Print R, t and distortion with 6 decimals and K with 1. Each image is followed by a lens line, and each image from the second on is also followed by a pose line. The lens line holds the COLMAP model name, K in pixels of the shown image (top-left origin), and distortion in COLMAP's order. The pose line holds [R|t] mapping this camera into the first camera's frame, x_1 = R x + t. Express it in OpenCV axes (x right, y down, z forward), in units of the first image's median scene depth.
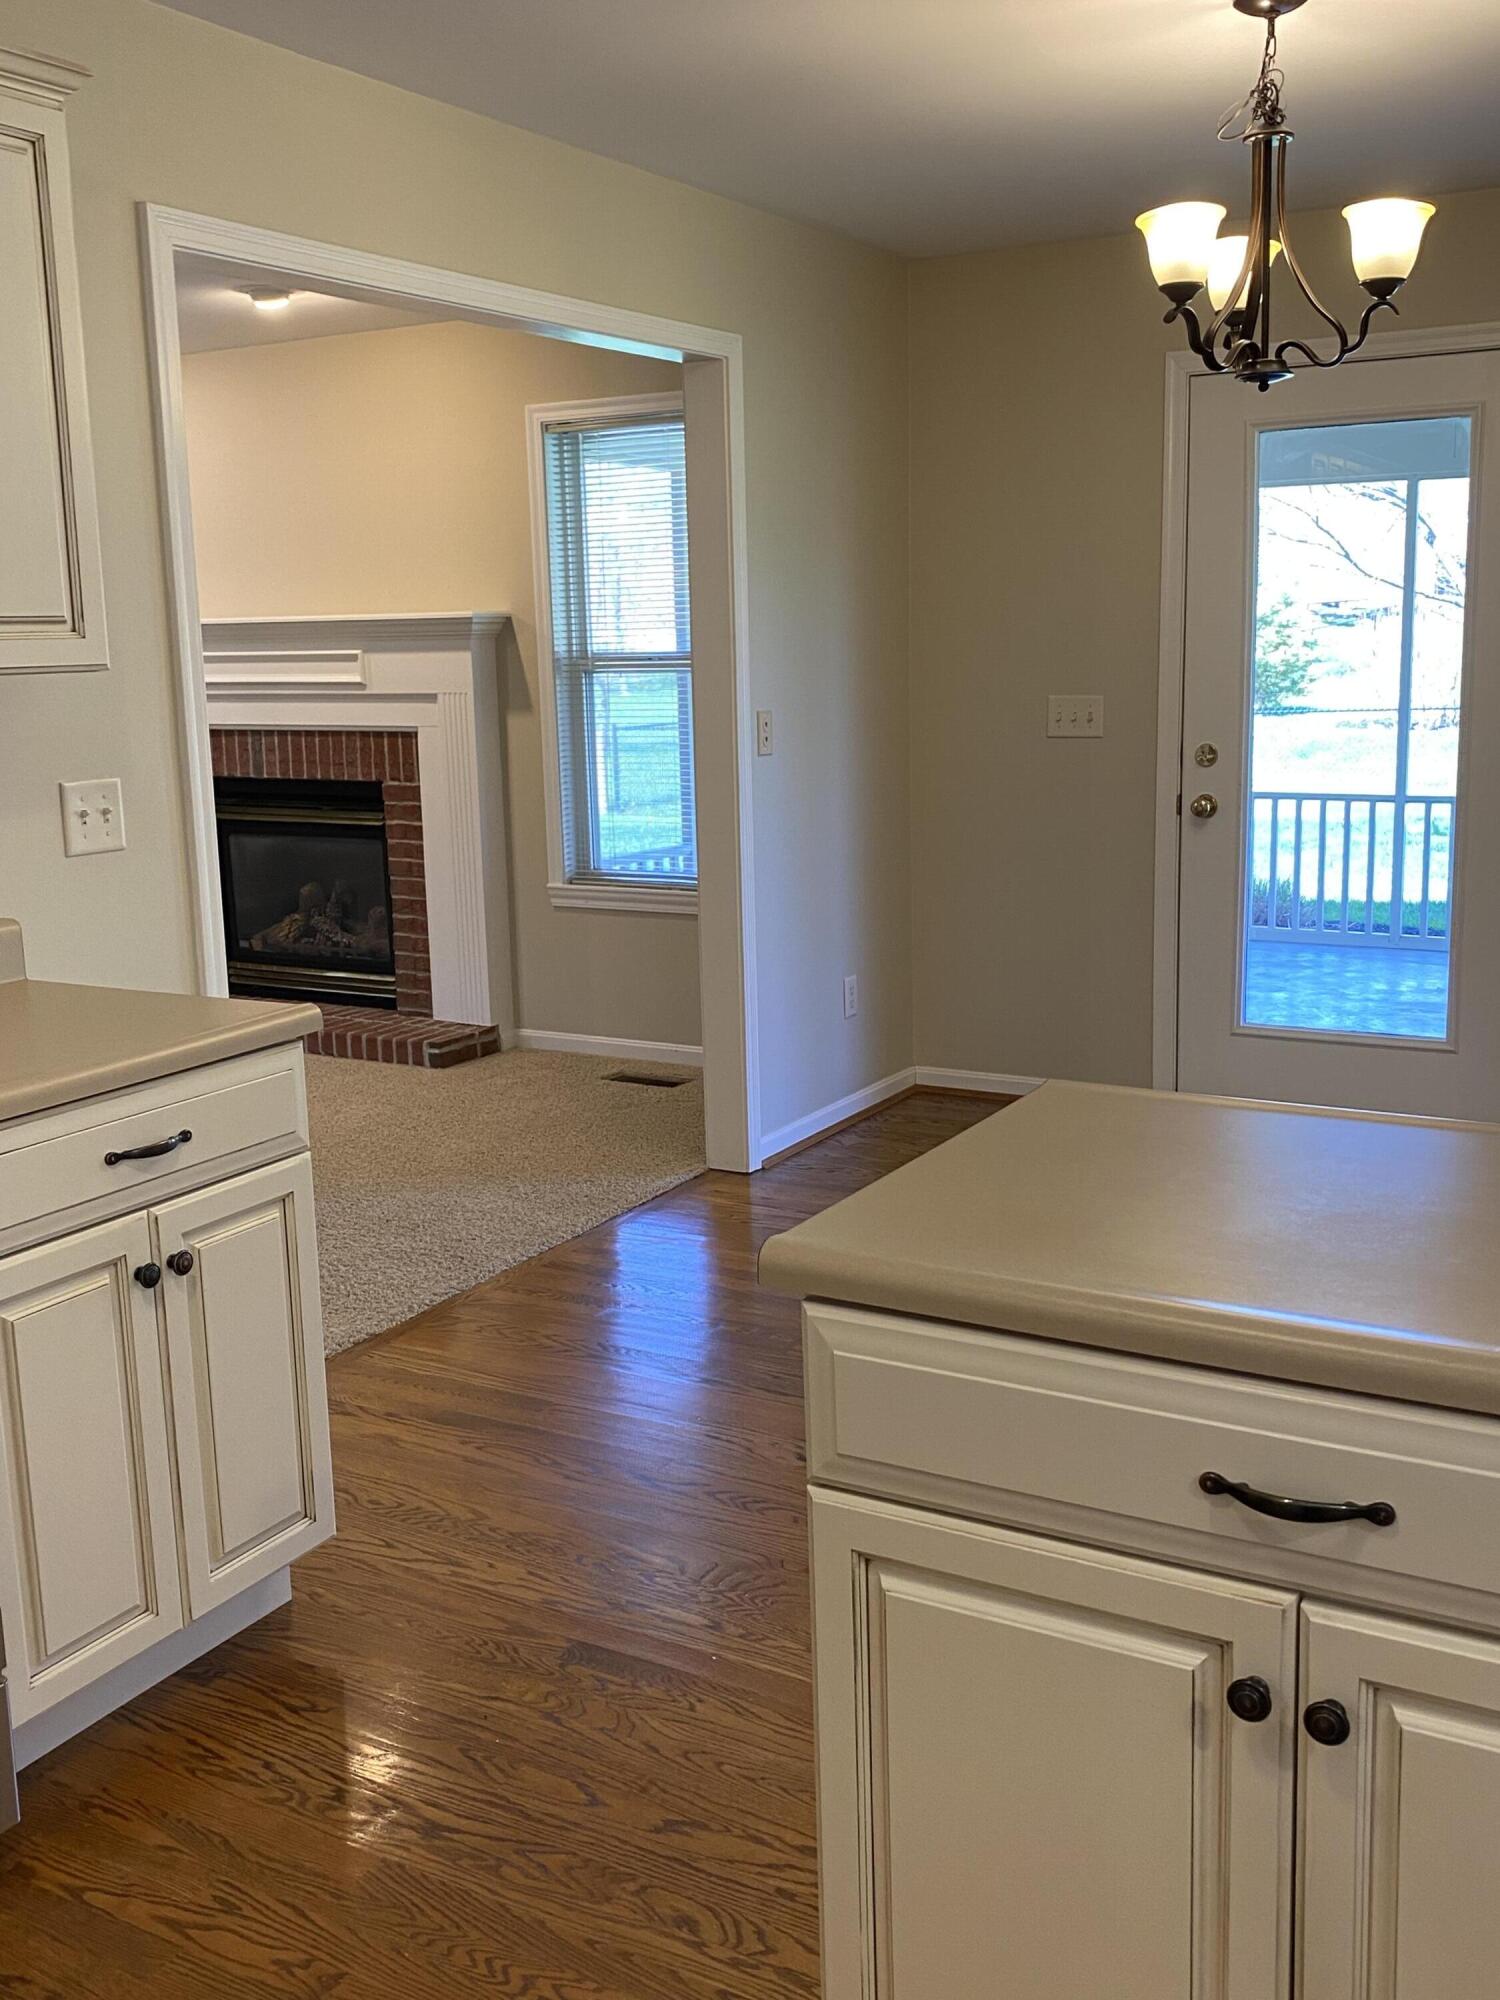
lens RADIAL K [[1934.2, 0, 734.4], [0, 1934.2, 991.4], [0, 0, 1]] dist [0.138053, -0.193709]
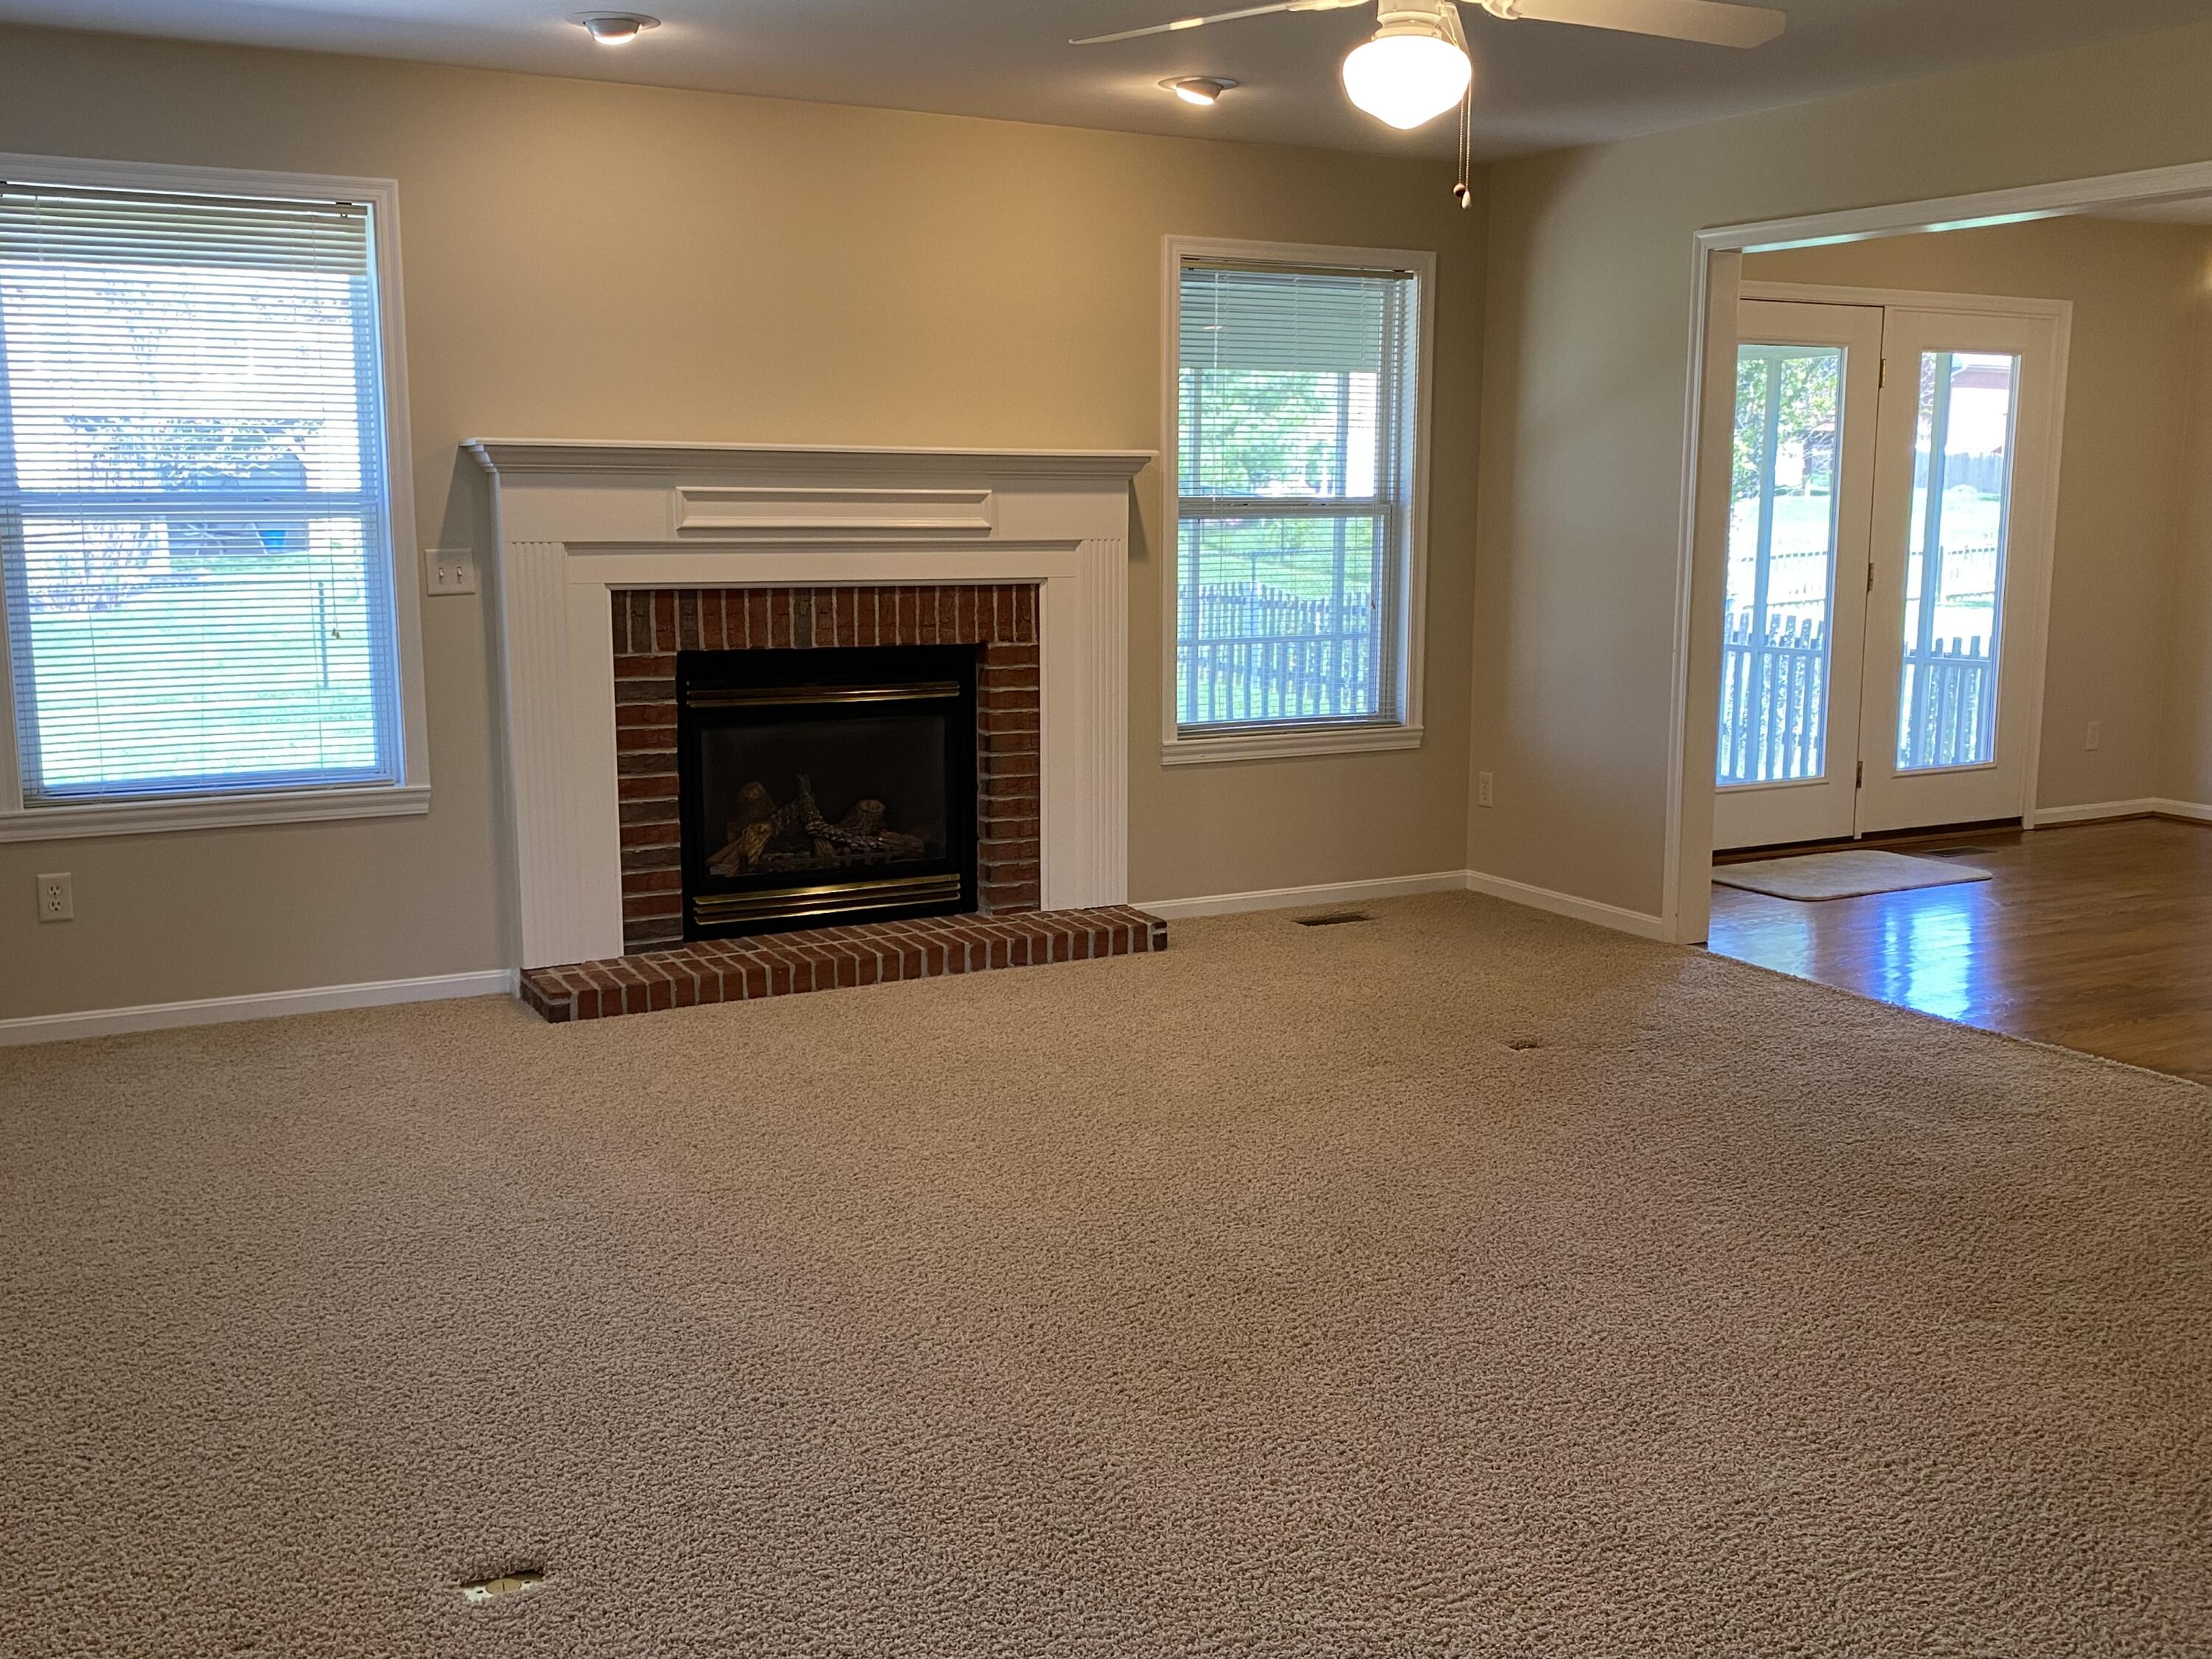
lens RADIAL K [[2130.5, 0, 1141.4], [0, 2130.5, 843.6], [0, 0, 1]] dist [0.208797, -0.567431]
pose [[0.515123, -0.118697, 0.848858, -0.957183], [0.141058, 0.988601, 0.052637, -0.060736], [-0.845429, 0.092624, 0.525995, 0.457372]]
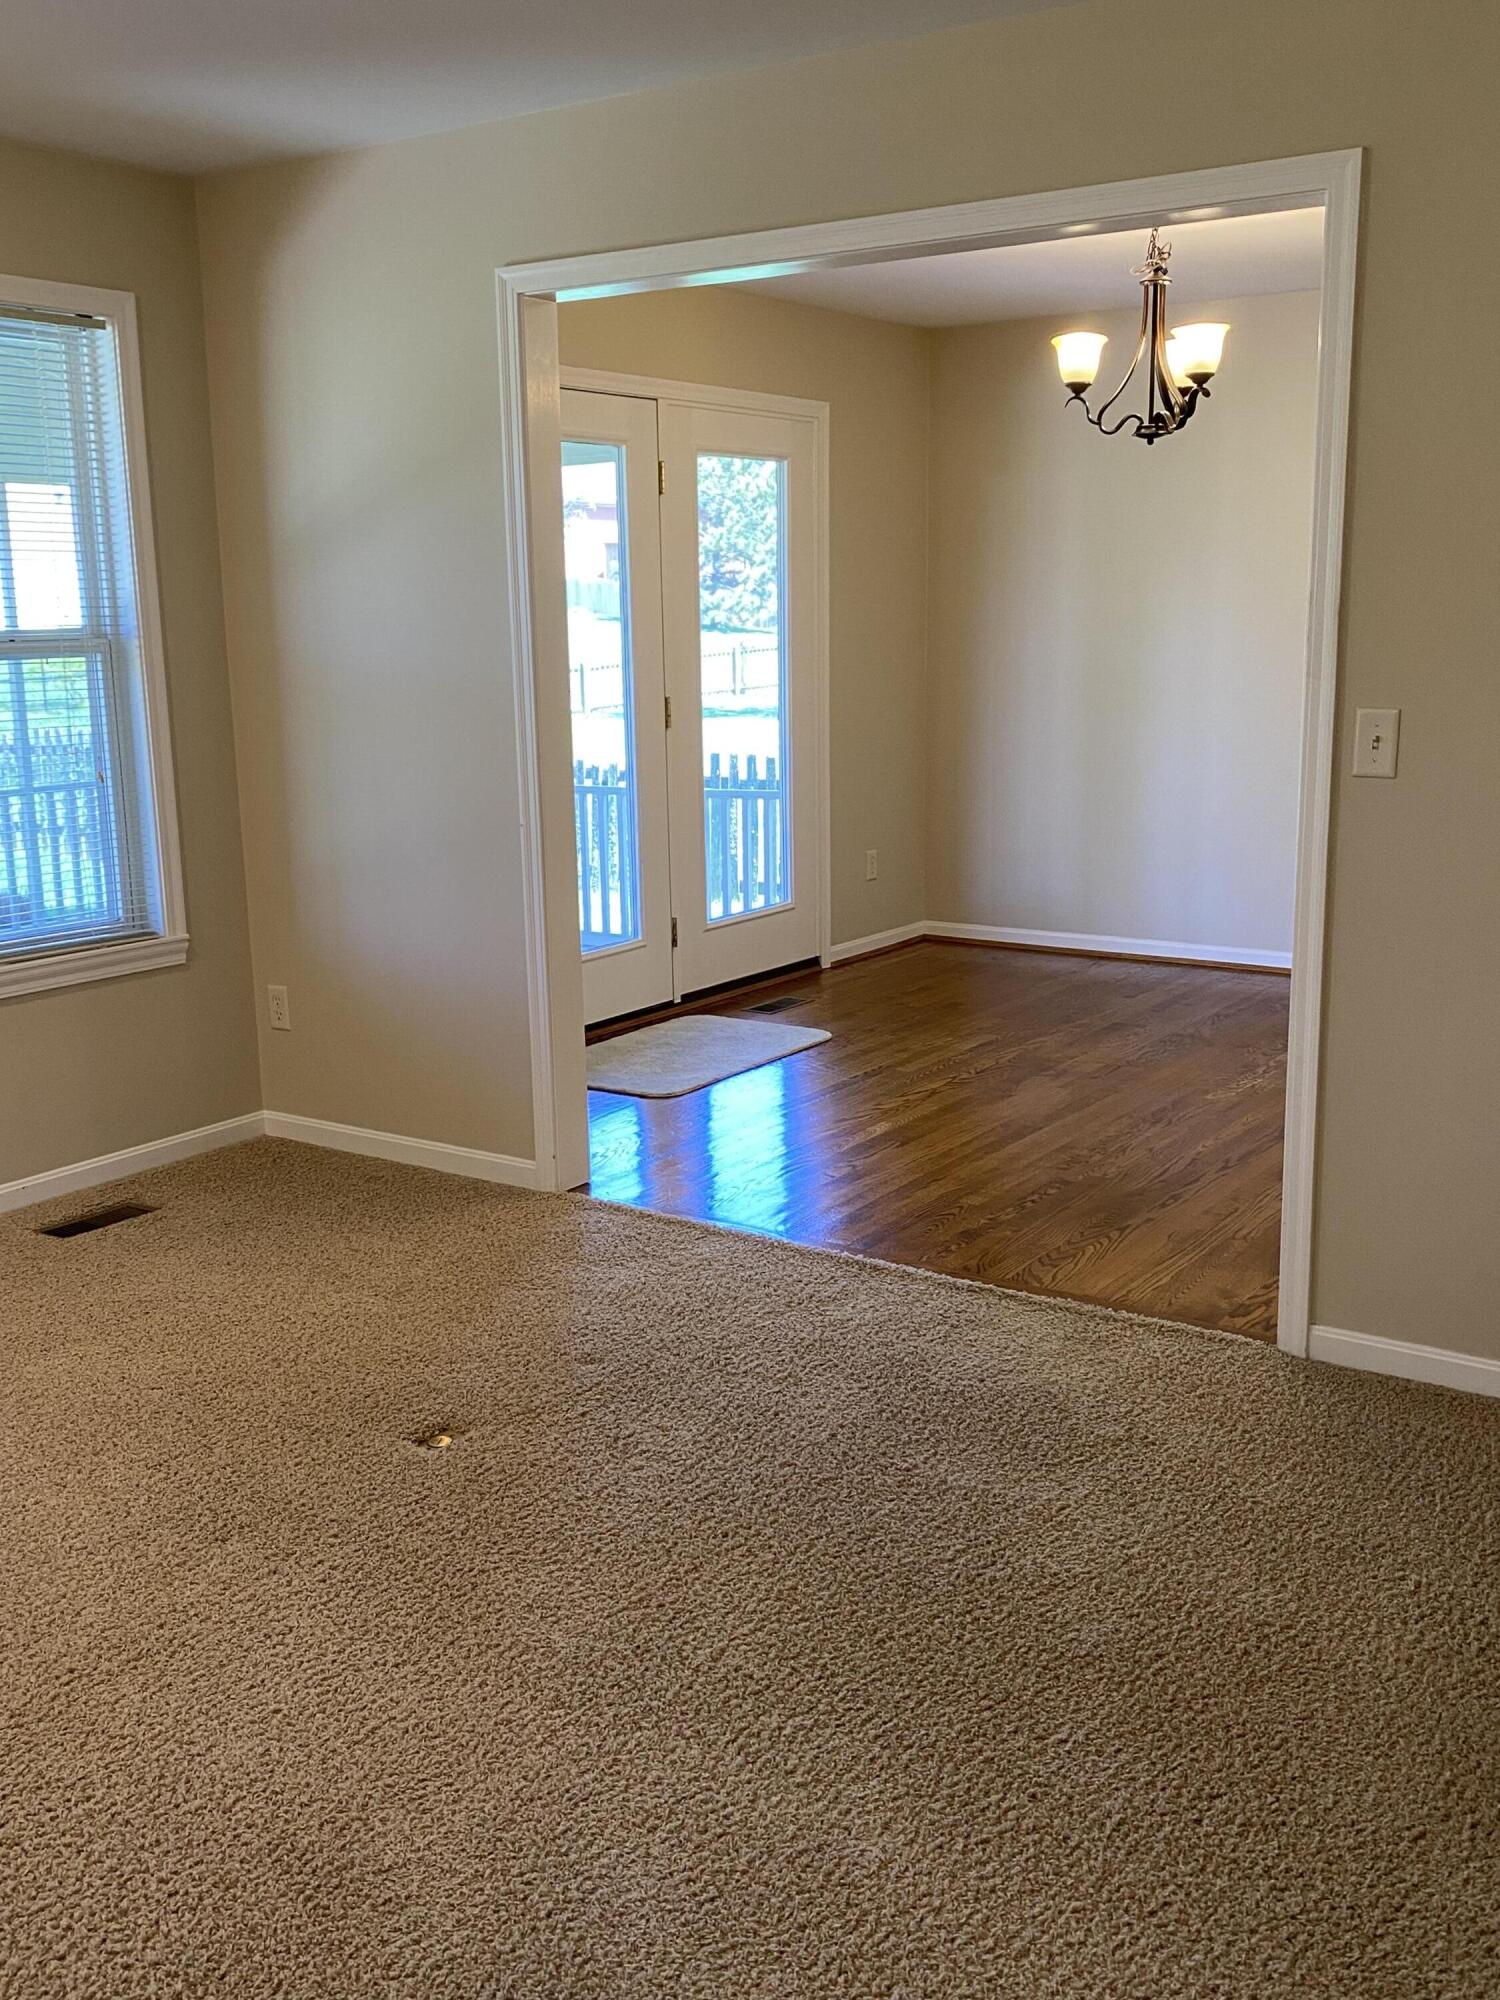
lens RADIAL K [[1939.1, 0, 768.3], [0, 1939.1, 1027.0], [0, 0, 1]] dist [0.001747, 0.016198]
pose [[0.074435, -0.193541, 0.978265, -0.668665], [0.192287, 0.965362, 0.176357, -0.095768], [-0.978512, 0.174981, 0.109072, 0.610655]]
